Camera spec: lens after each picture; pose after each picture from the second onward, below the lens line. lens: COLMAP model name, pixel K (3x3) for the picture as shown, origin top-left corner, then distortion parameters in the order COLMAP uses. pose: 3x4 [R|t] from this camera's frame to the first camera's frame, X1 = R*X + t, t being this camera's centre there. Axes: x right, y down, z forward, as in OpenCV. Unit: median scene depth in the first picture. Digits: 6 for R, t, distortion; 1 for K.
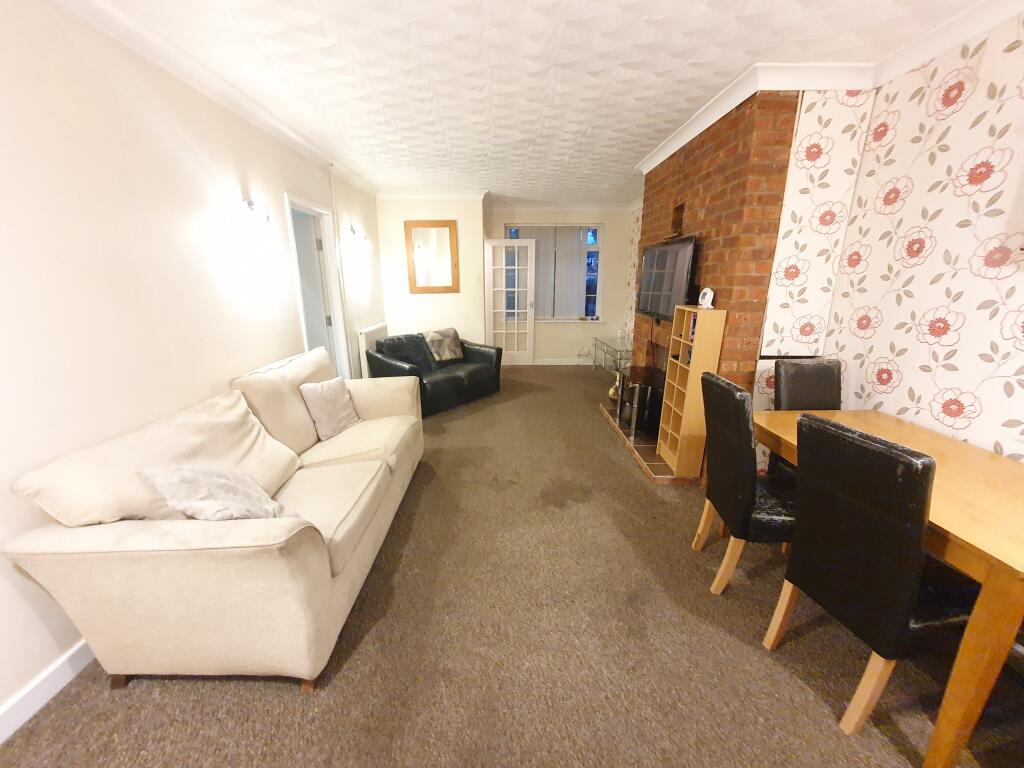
lens RADIAL K [[400.6, 0, 510.8], [0, 400.6, 385.9], [0, 0, 1]] dist [0.001612, -0.000111]
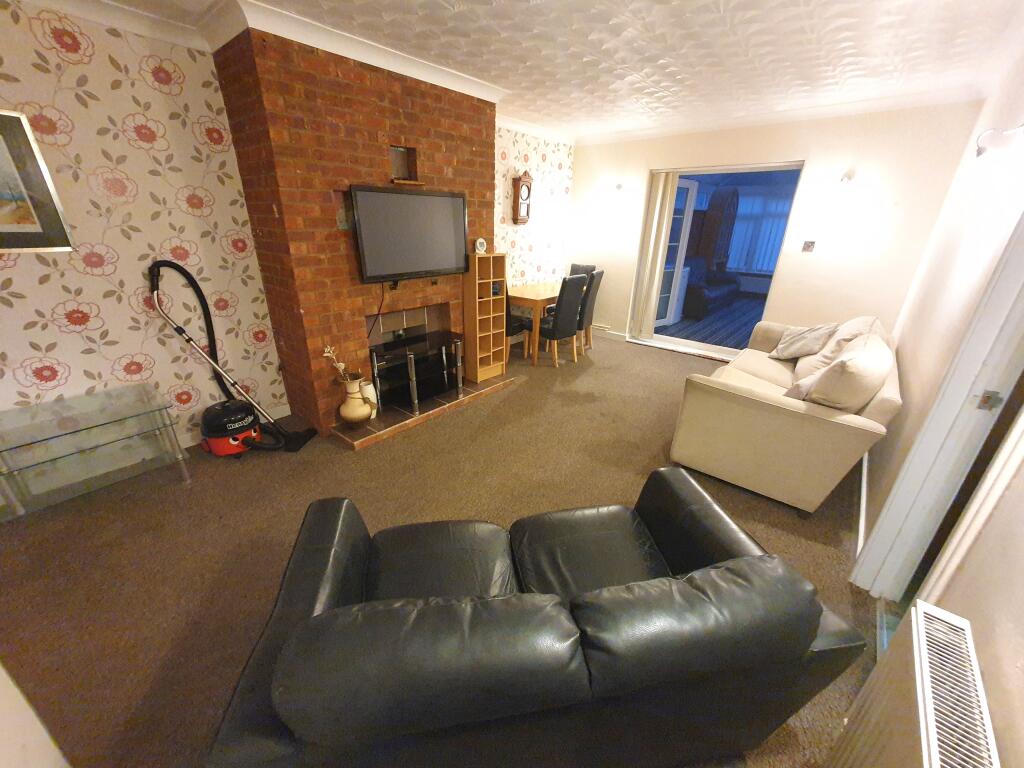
lens RADIAL K [[400.6, 0, 510.8], [0, 400.6, 385.9], [0, 0, 1]] dist [0.001612, -0.000111]
pose [[-0.746719, -0.264760, 0.610175, -0.506060], [0.159161, 0.819588, 0.550404, -0.537624], [-0.645817, 0.508113, -0.569862, 1.871268]]
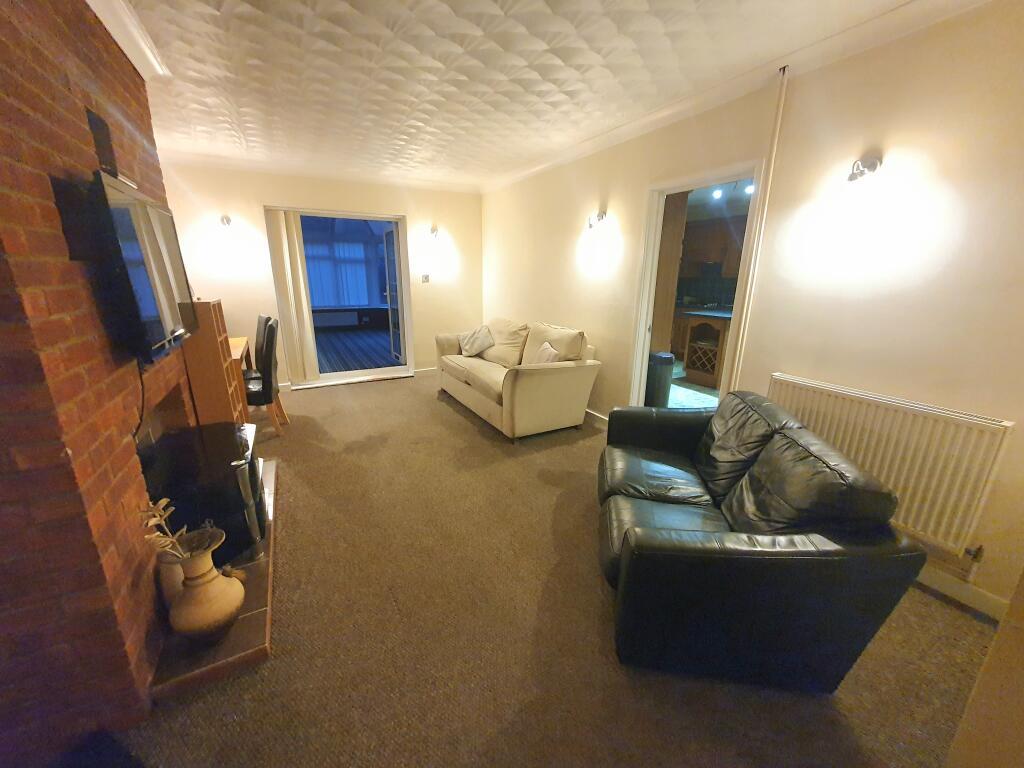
lens RADIAL K [[400.6, 0, 510.8], [0, 400.6, 385.9], [0, 0, 1]] dist [0.001612, -0.000111]
pose [[-0.886222, 0.121614, -0.447014, 0.267429], [-0.126911, 0.864279, 0.486740, -0.534215], [0.445539, 0.488090, -0.750508, 2.004783]]
